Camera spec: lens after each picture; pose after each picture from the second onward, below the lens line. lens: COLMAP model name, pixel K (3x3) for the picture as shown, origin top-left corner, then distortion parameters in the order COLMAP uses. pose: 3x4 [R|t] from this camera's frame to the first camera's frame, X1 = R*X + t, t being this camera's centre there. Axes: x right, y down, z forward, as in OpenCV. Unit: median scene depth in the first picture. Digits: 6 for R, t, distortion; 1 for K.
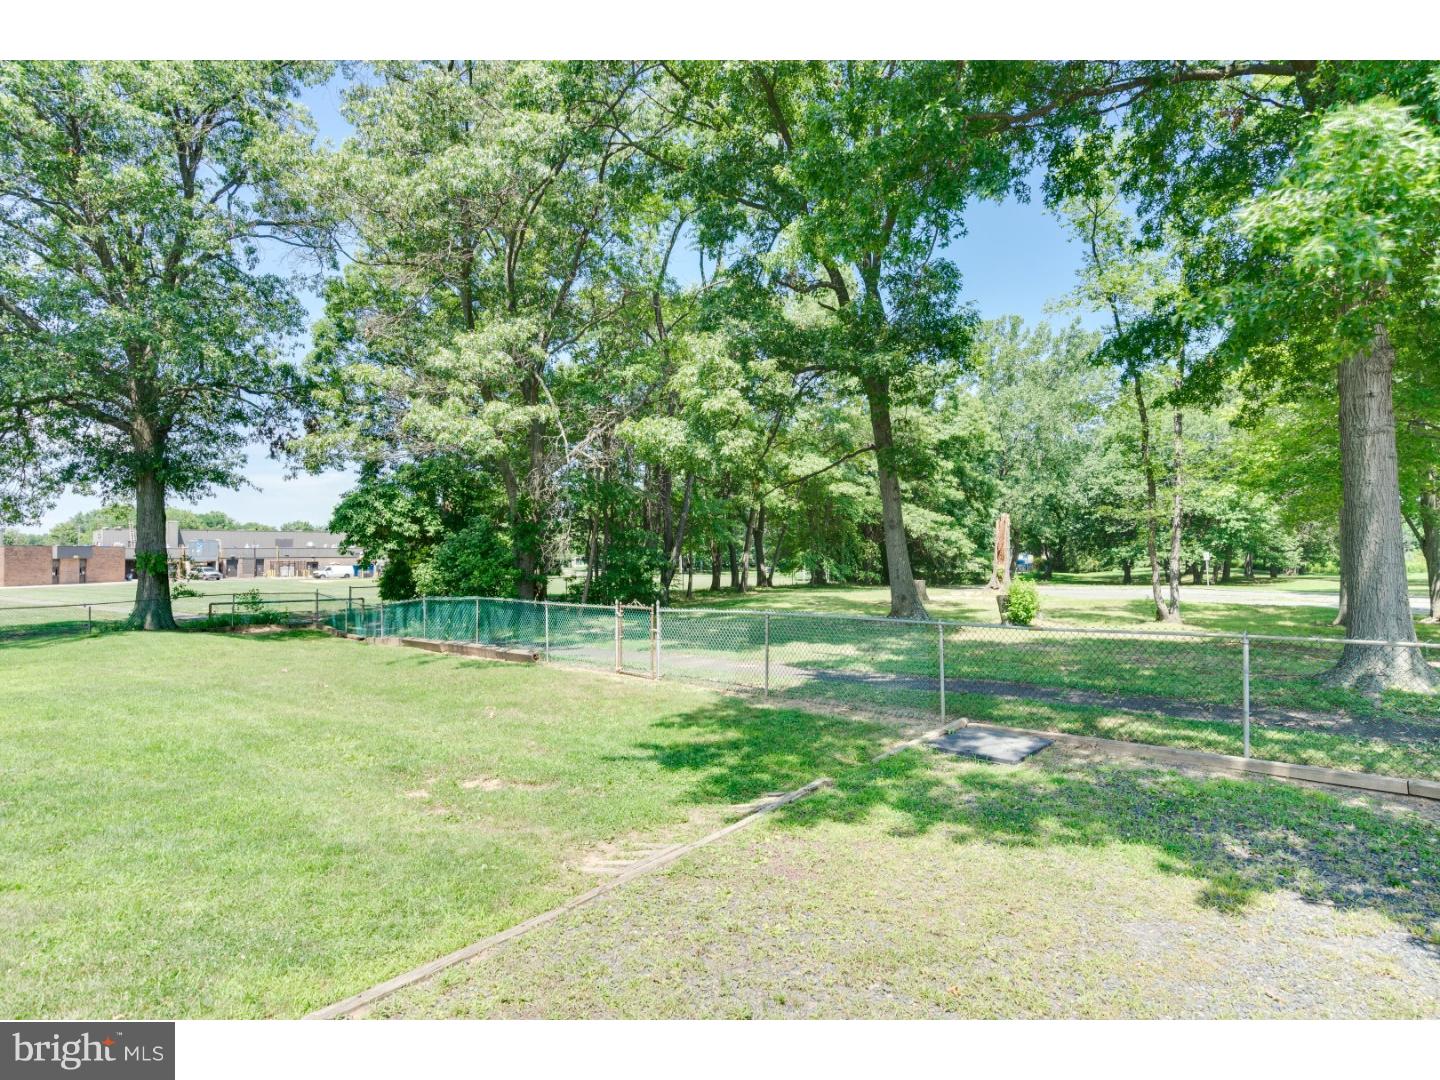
lens RADIAL K [[794.5, 0, 720.0], [0, 794.5, 540.0], [0, 0, 1]] dist [0.000380, 0.000084]
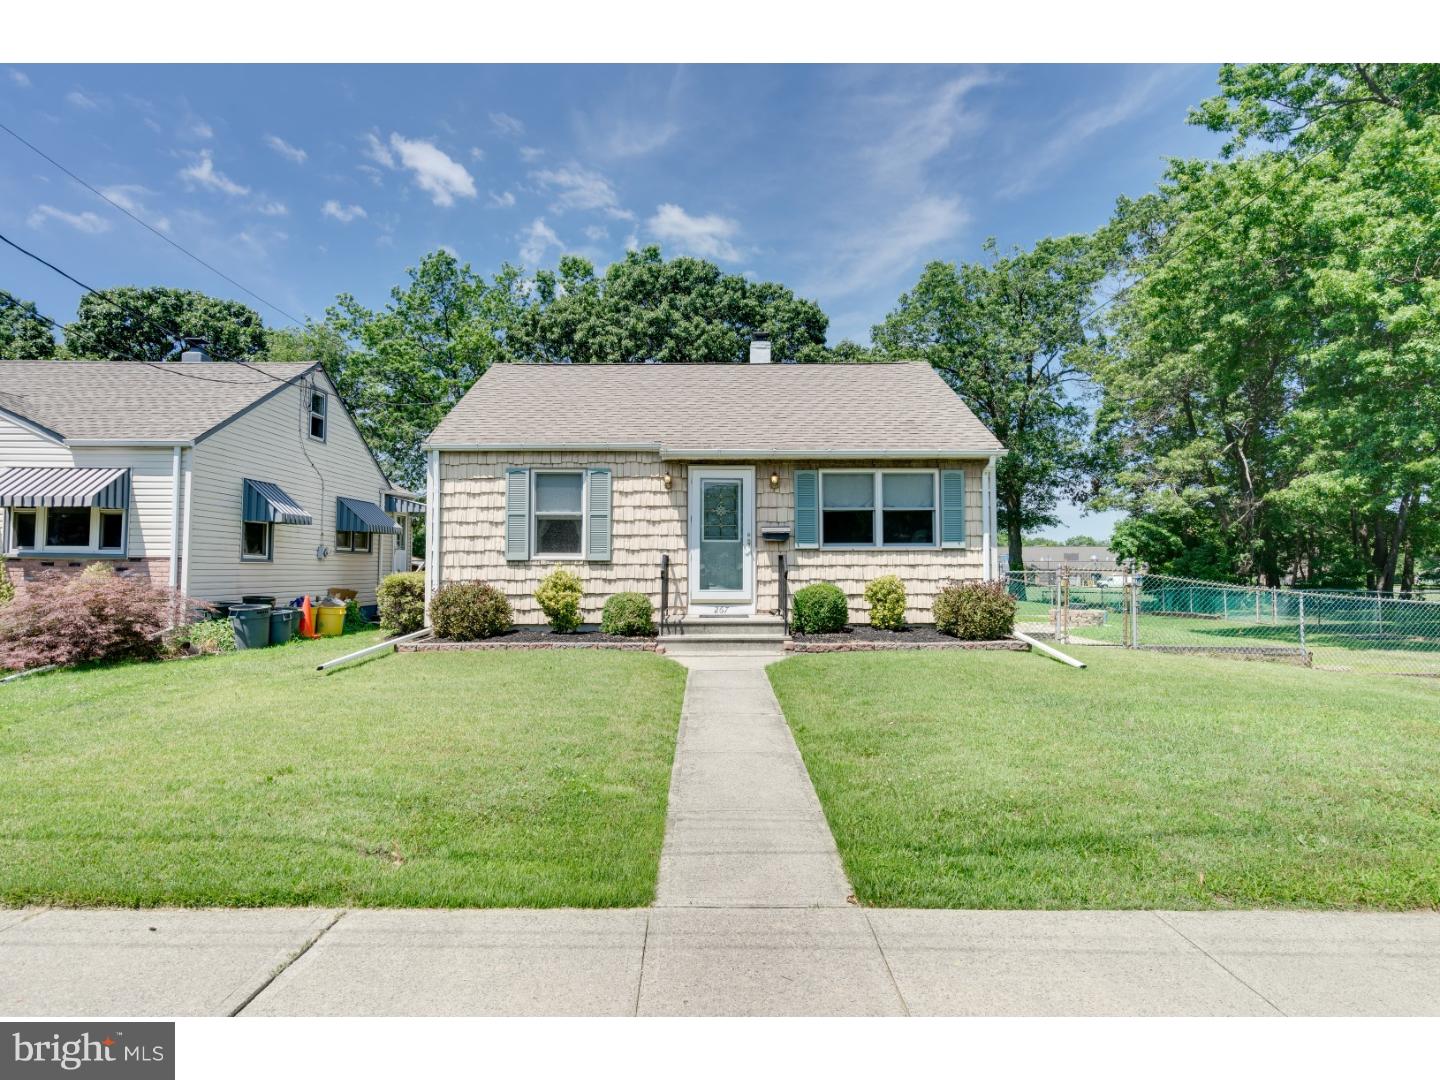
lens RADIAL K [[794.5, 0, 720.0], [0, 794.5, 540.0], [0, 0, 1]] dist [0.000380, 0.000084]
pose [[0.610205, -0.026920, -0.791786, 0.299059], [0.014443, 0.999634, -0.022857, -0.006431], [0.792112, 0.002512, 0.610371, -0.600826]]
